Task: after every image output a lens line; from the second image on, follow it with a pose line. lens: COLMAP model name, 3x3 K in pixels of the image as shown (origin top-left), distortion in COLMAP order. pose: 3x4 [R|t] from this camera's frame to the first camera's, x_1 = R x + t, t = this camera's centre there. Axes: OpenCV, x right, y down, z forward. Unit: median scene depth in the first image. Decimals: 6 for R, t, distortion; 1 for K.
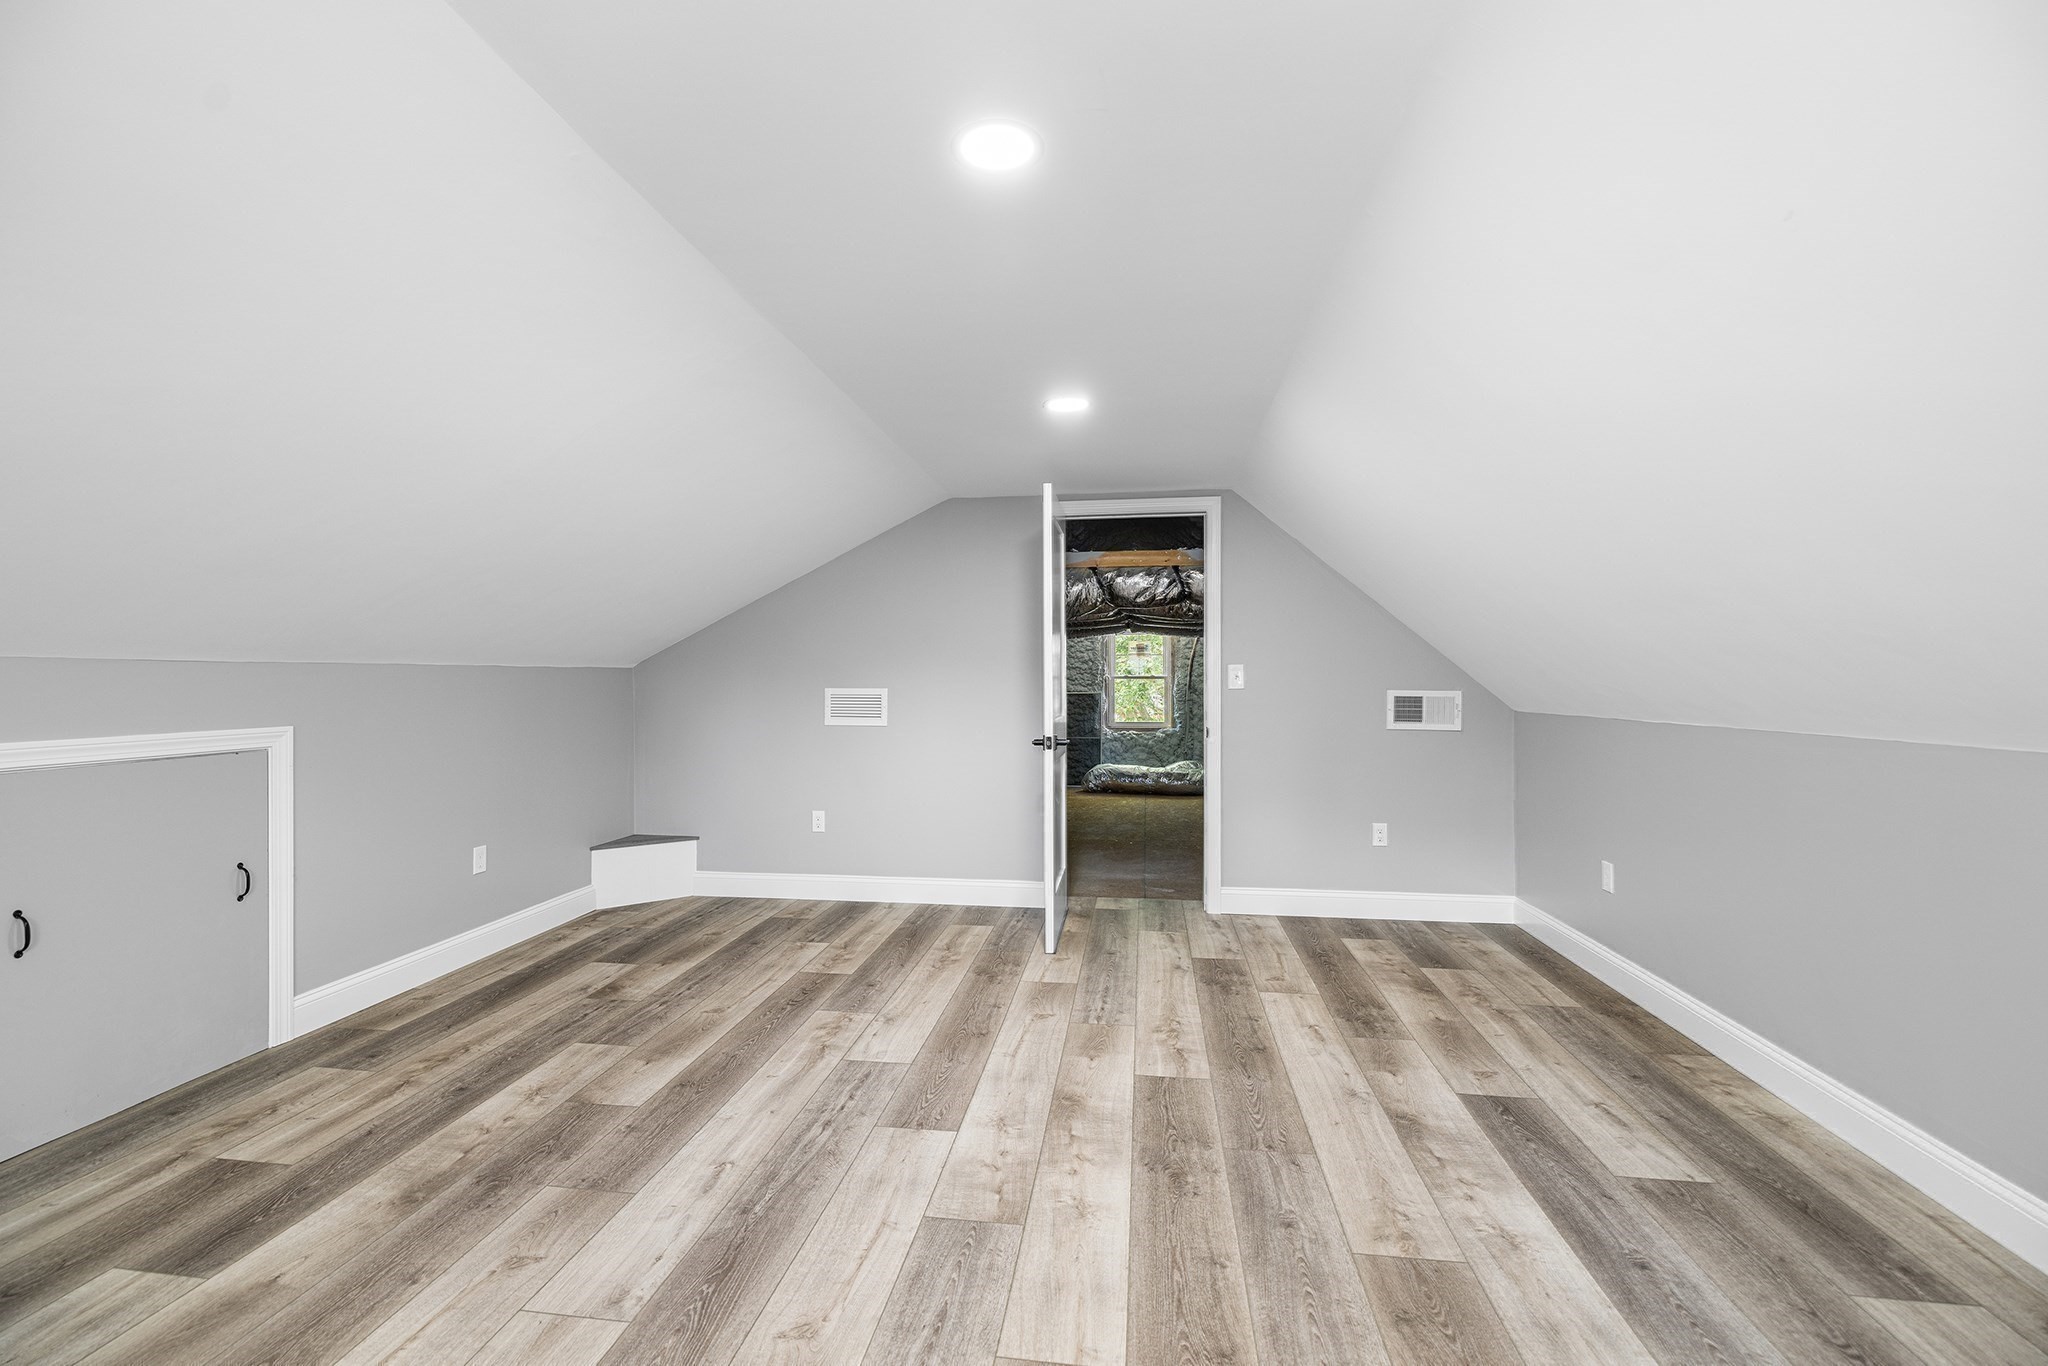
lens RADIAL K [[870.1, 0, 1017.3], [0, 870.1, 677.0], [0, 0, 1]] dist [0.001773, -0.000215]
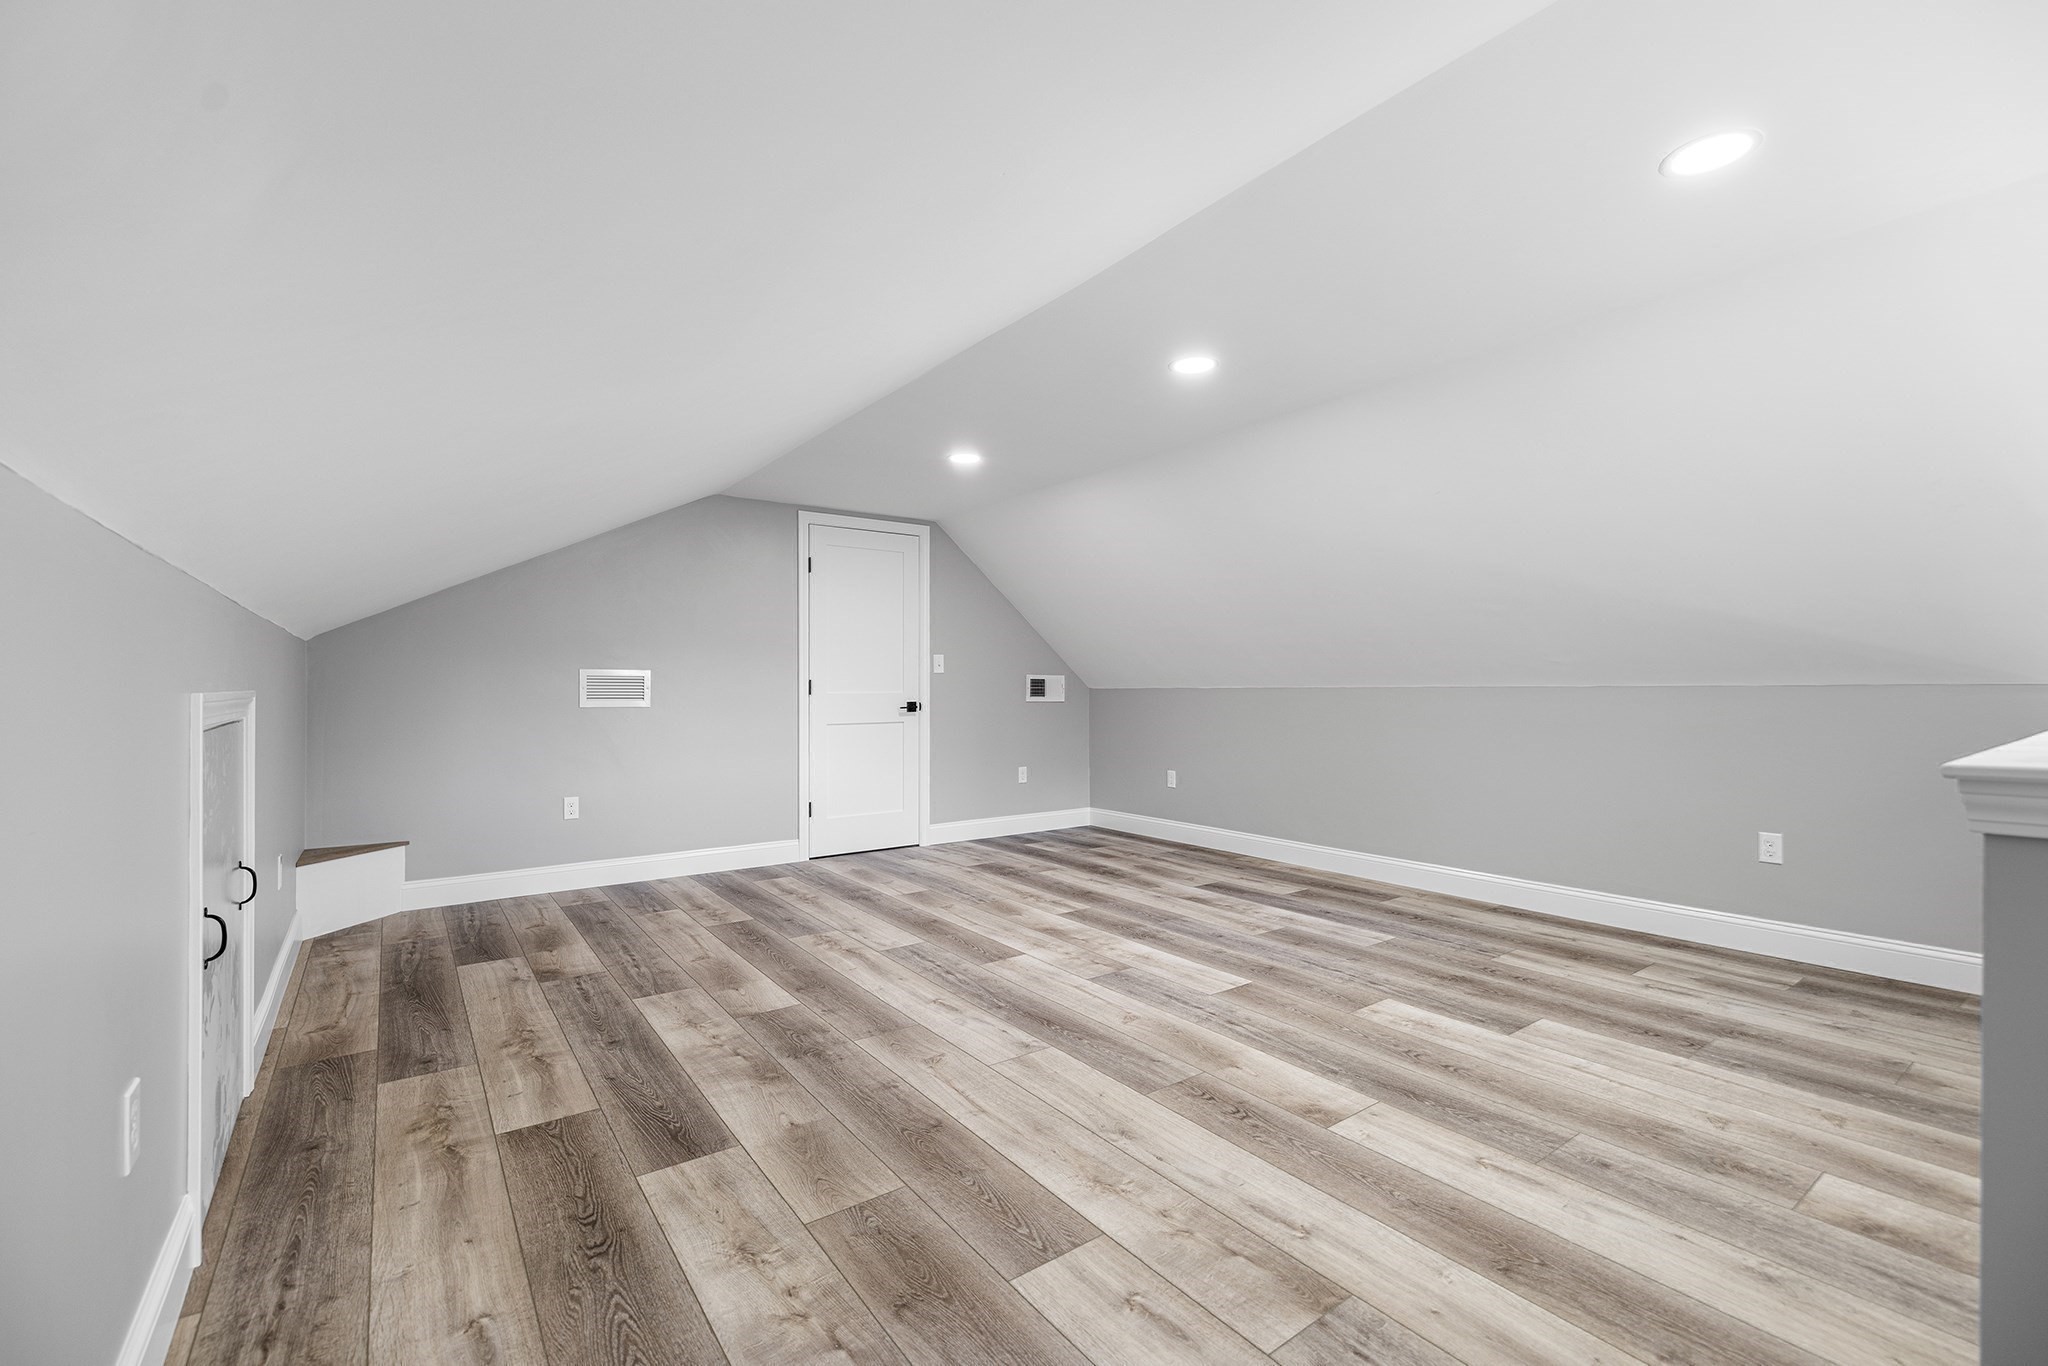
lens RADIAL K [[870.1, 0, 1013.0], [0, 870.1, 688.7], [0, 0, 1]] dist [0.001773, -0.000215]
pose [[0.722477, -0.000760, 0.691395, -1.047261], [-0.001525, 0.999995, 0.002693, 0.060456], [-0.691394, -0.003000, 0.722472, -0.055692]]
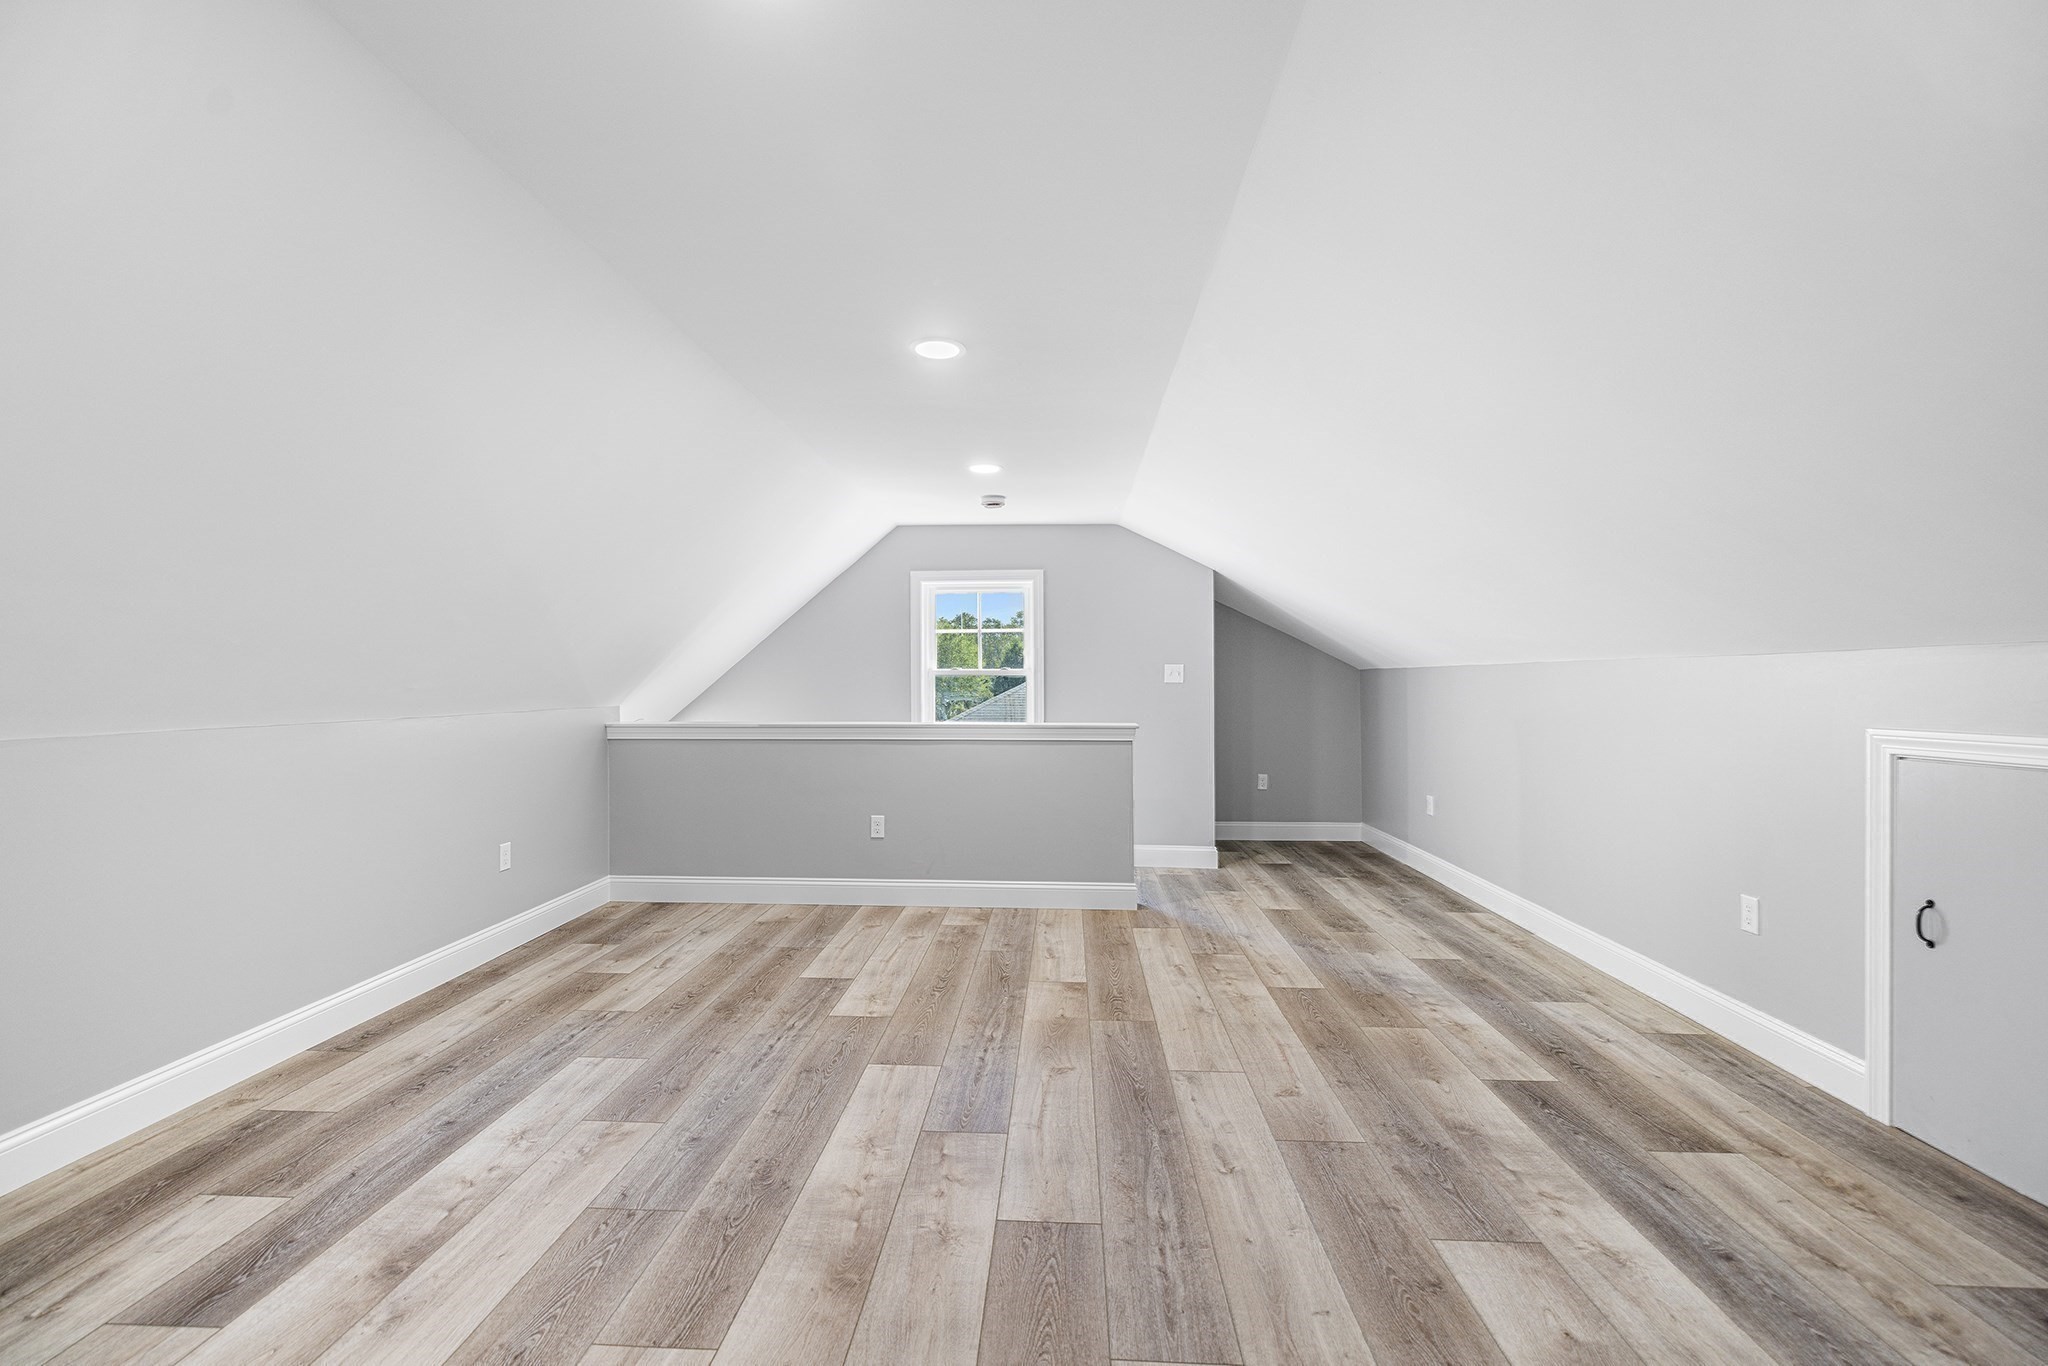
lens RADIAL K [[870.1, 0, 1023.0], [0, 870.1, 687.2], [0, 0, 1]] dist [0.001773, -0.000215]
pose [[-0.995649, 0.004392, -0.093083, -0.017363], [0.004288, 0.999990, 0.001314, 0.016106], [0.093088, 0.000909, -0.995657, 1.712946]]
